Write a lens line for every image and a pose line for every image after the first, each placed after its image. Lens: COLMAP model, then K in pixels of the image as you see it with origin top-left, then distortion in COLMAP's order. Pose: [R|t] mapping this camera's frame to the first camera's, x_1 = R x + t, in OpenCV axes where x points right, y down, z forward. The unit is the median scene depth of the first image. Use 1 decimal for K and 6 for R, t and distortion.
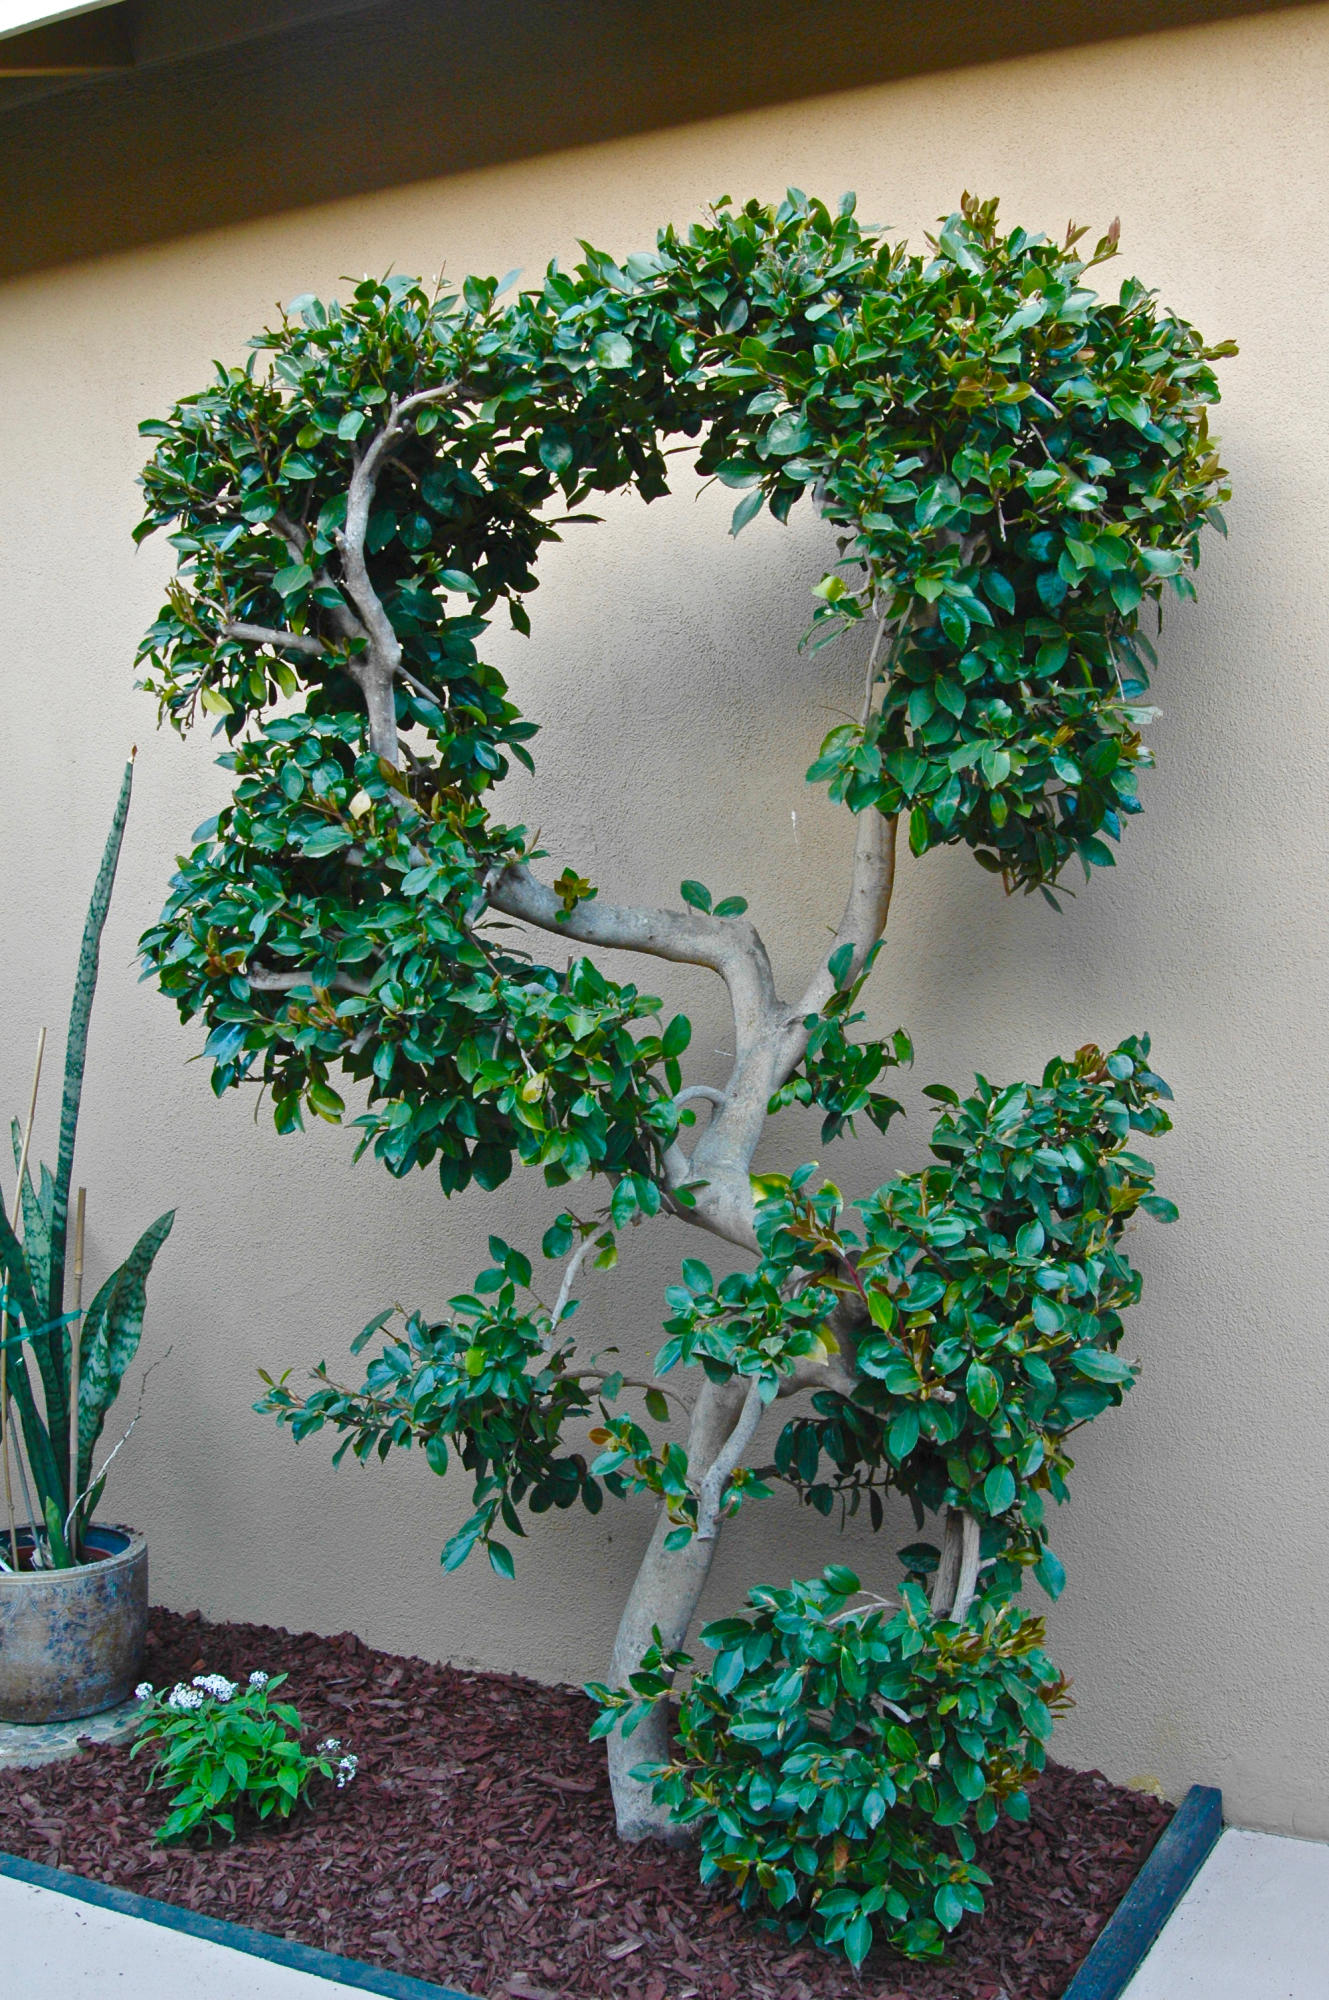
lens RADIAL K [[2078.9, 0, 690.4], [0, 2078.9, 994.7], [0, 0, 1]] dist [-0.178858, 0.148160]
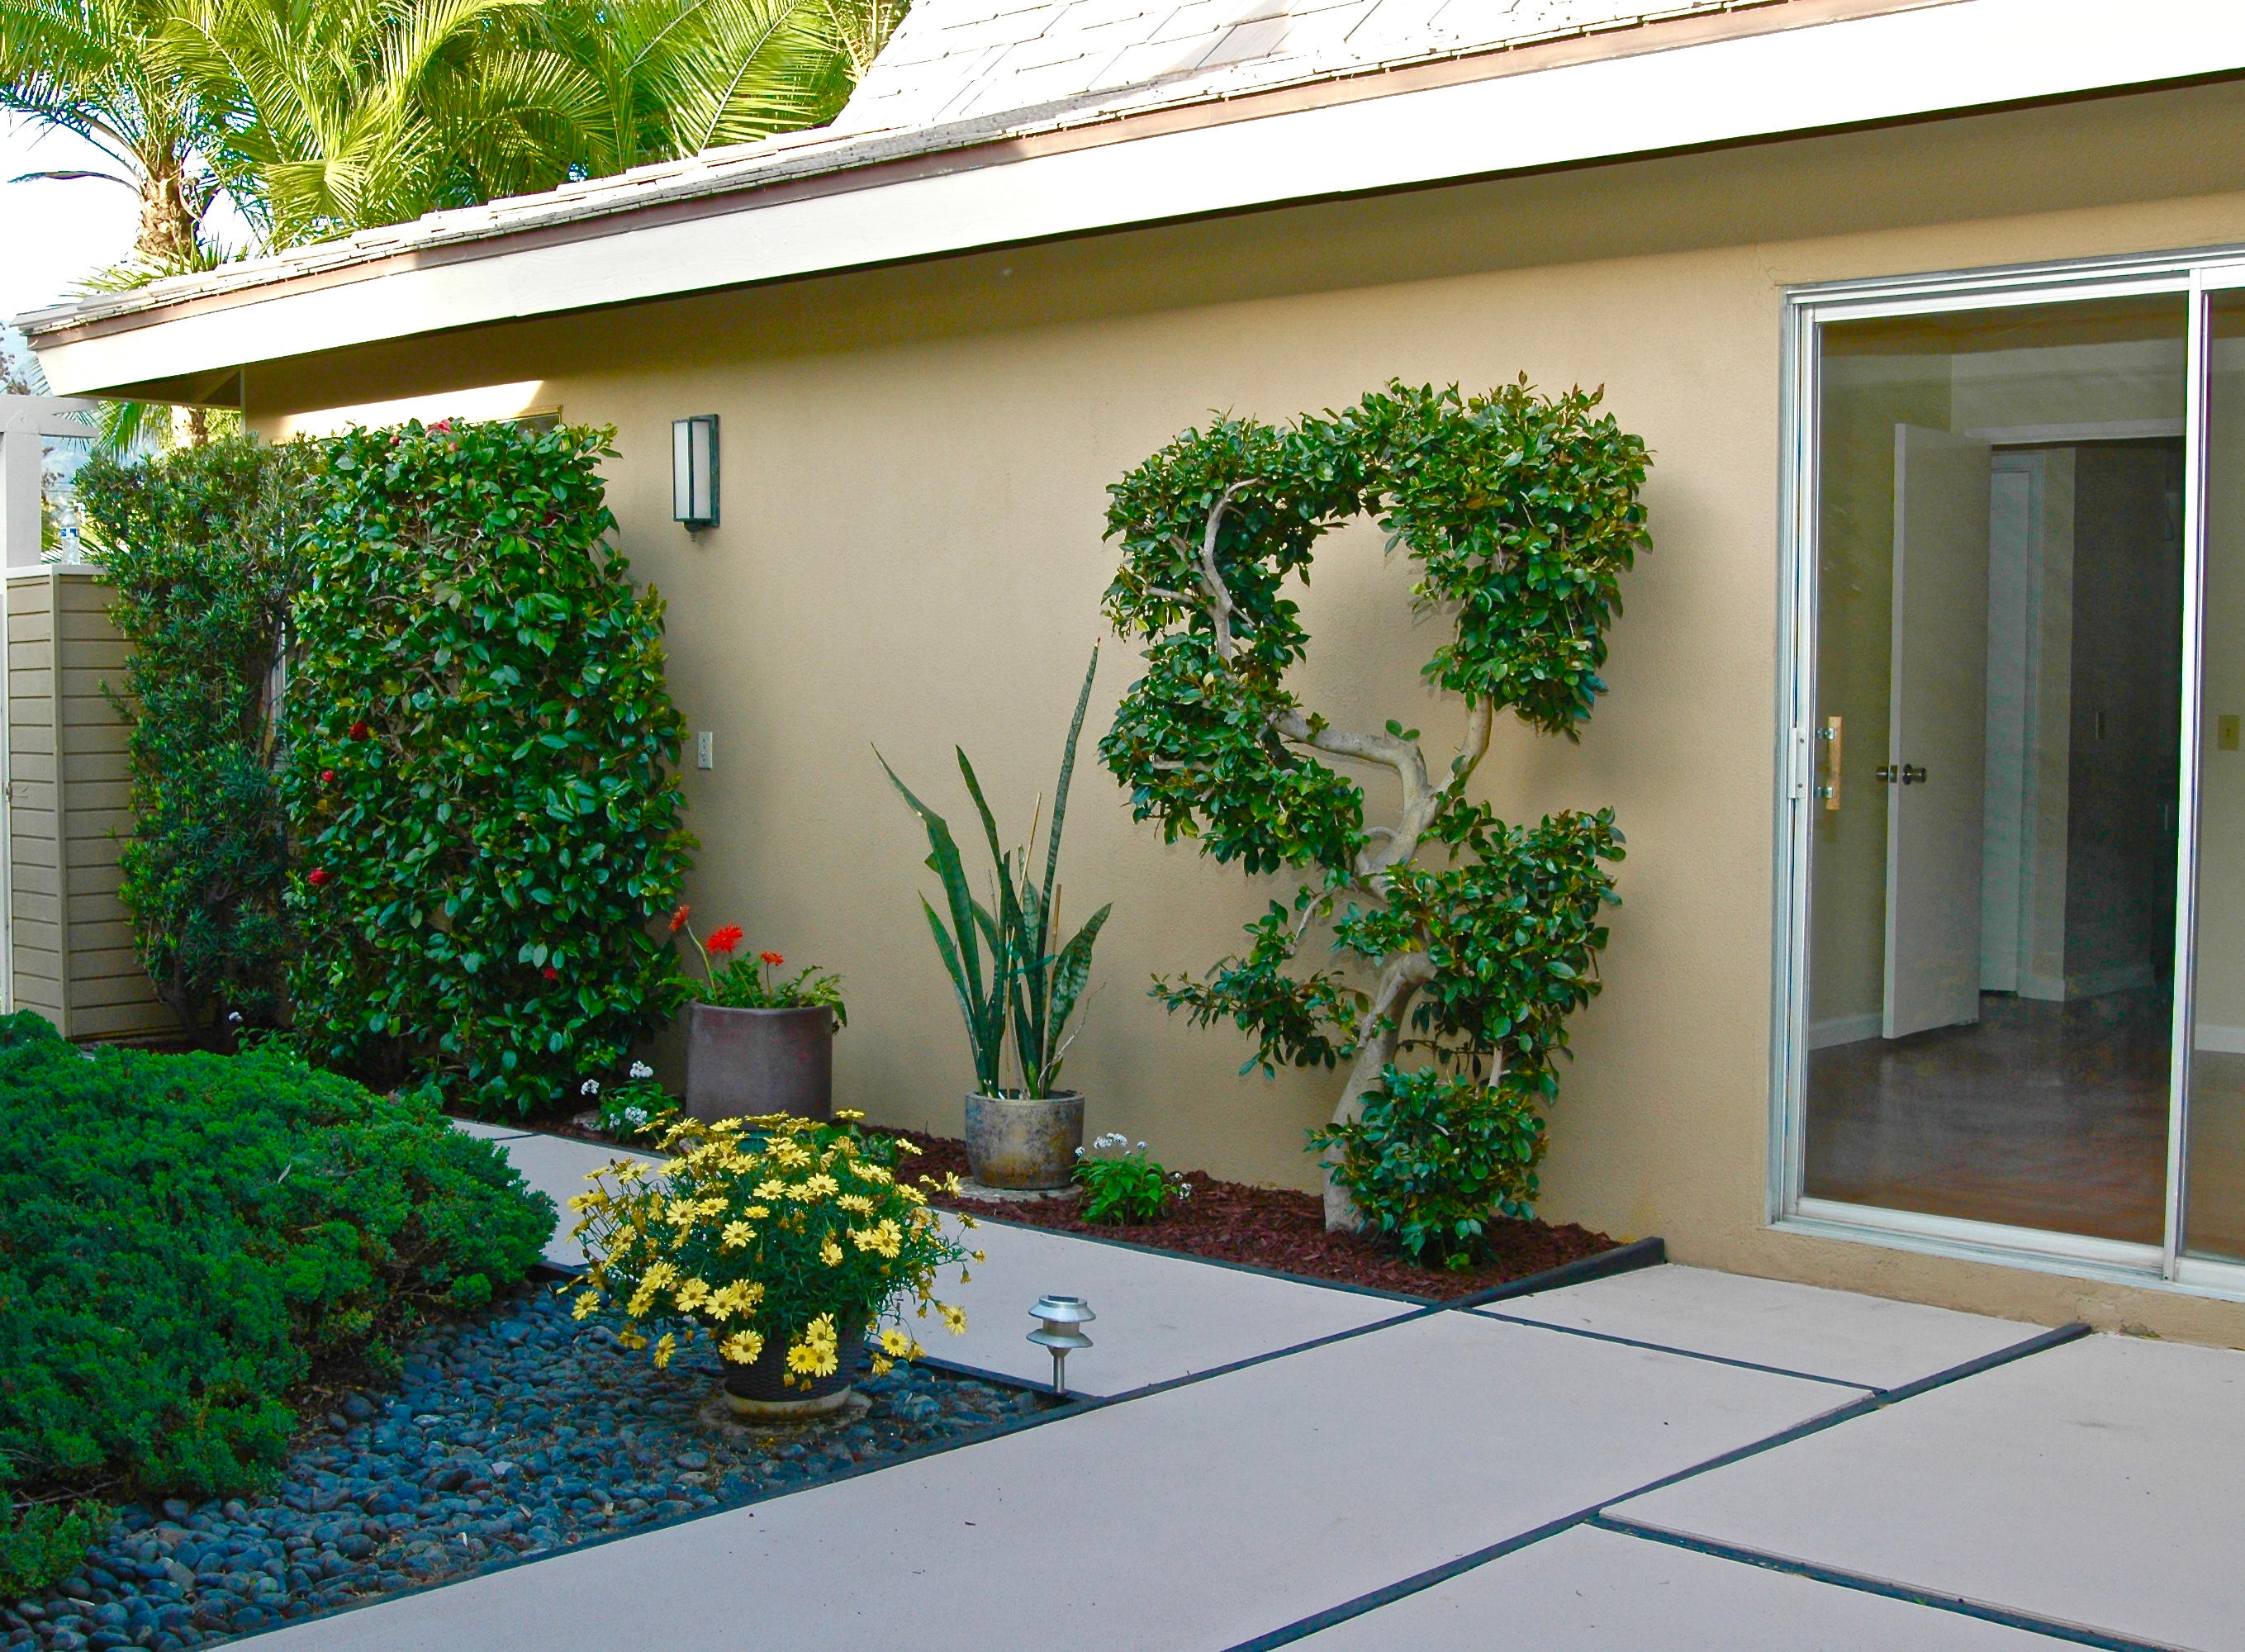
lens RADIAL K [[2739.5, 0, 1122.5], [0, 2739.5, 826.0], [0, 0, 1]] dist [-0.009432, -0.003668]
pose [[0.969676, 0.036801, -0.241606, 0.396388], [-0.038700, 0.999246, -0.003117, 0.061836], [0.241309, 0.012373, 0.970369, -1.564762]]
